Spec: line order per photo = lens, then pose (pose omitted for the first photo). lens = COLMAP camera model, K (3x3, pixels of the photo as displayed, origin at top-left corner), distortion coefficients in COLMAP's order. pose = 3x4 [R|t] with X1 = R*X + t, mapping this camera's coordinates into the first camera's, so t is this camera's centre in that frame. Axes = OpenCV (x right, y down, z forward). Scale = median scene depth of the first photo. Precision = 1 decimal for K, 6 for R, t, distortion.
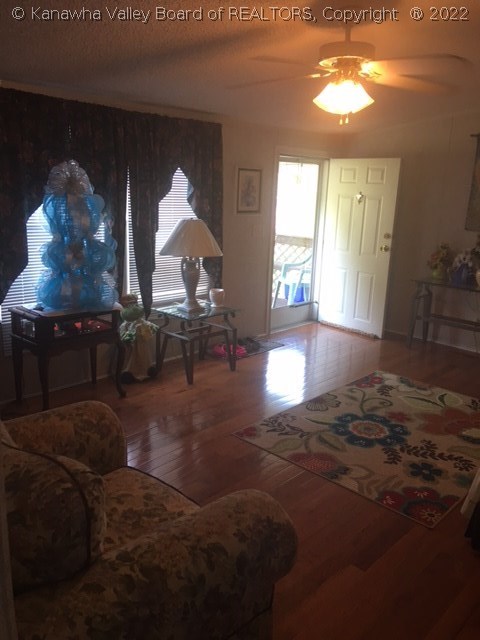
lens RADIAL K [[533.7, 0, 240.9], [0, 533.7, 320.2], [0, 0, 1]] dist [0.108083, -0.046976]
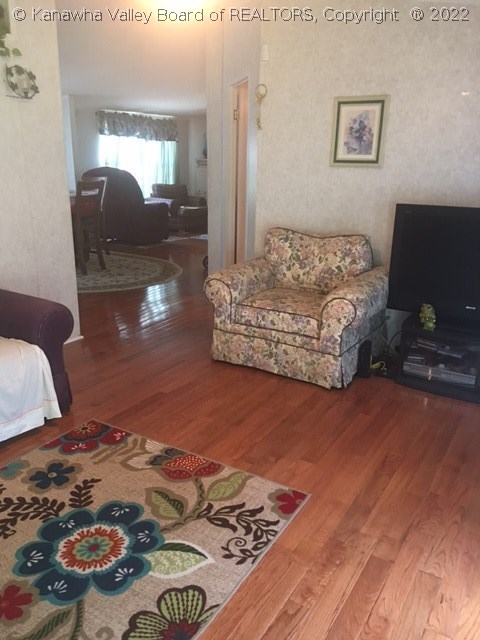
lens RADIAL K [[533.7, 0, 240.2], [0, 533.7, 319.4], [0, 0, 1]] dist [0.108083, -0.046976]
pose [[-0.975711, 0.009516, -0.218857, 0.222715], [-0.106029, 0.853723, 0.509818, -0.325693], [0.191694, 0.520640, -0.831978, 1.464835]]
